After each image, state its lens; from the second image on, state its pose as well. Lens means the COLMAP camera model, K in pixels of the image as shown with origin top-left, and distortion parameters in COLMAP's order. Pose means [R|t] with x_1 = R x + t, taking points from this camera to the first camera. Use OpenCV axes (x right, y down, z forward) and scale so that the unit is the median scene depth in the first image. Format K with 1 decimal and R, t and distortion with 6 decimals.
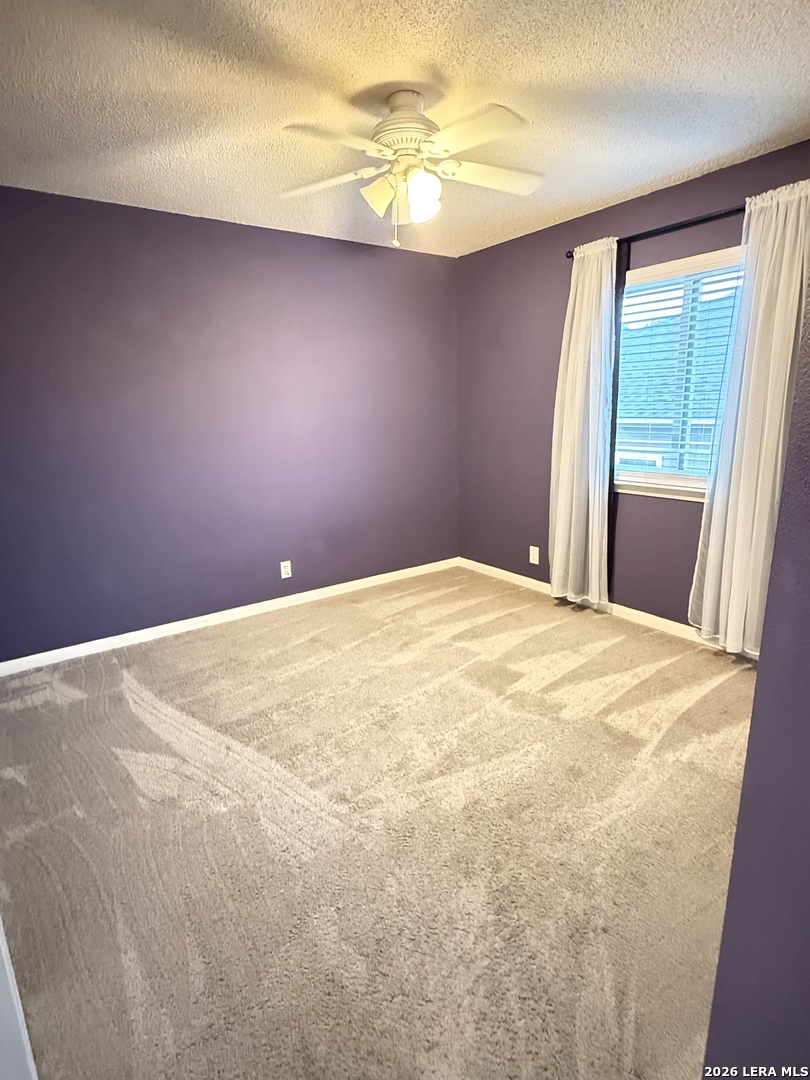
lens RADIAL K [[560.7, 0, 408.8], [0, 560.7, 535.6], [0, 0, 1]] dist [0.008456, -0.003612]
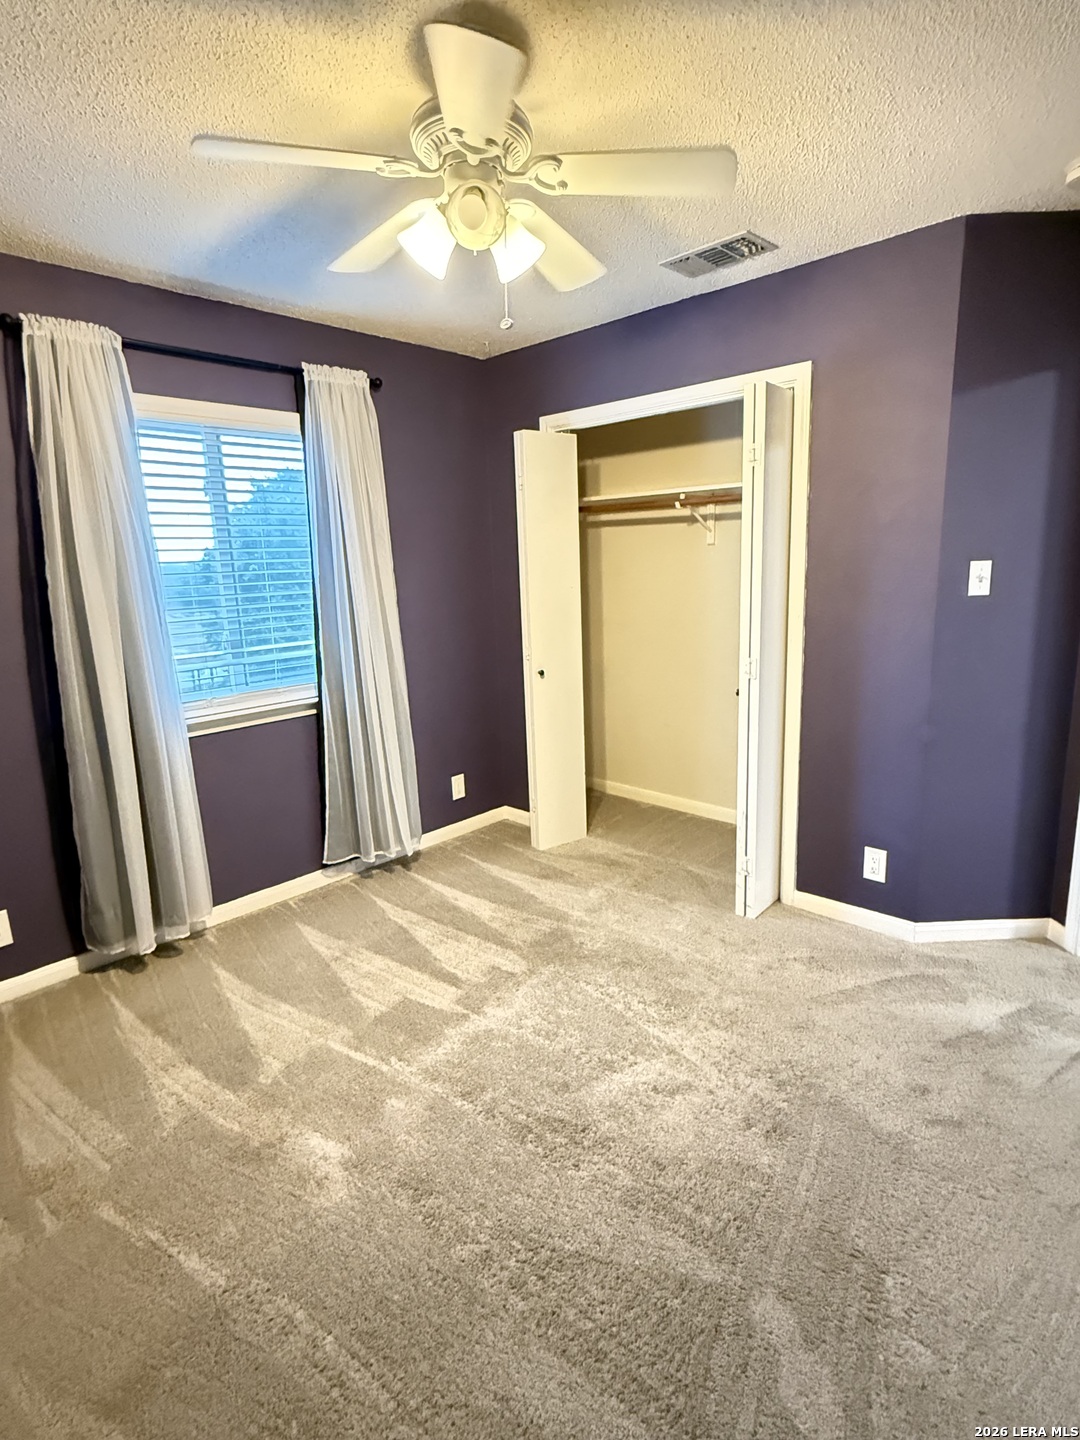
lens RADIAL K [[747.6, 0, 546.3], [0, 747.6, 720.8], [0, 0, 1]] dist [0.008456, -0.003612]
pose [[-0.177977, -0.172630, 0.968774, -0.602671], [0.260106, 0.941224, 0.215506, -0.201375], [-0.949036, 0.290340, -0.122614, 0.829497]]
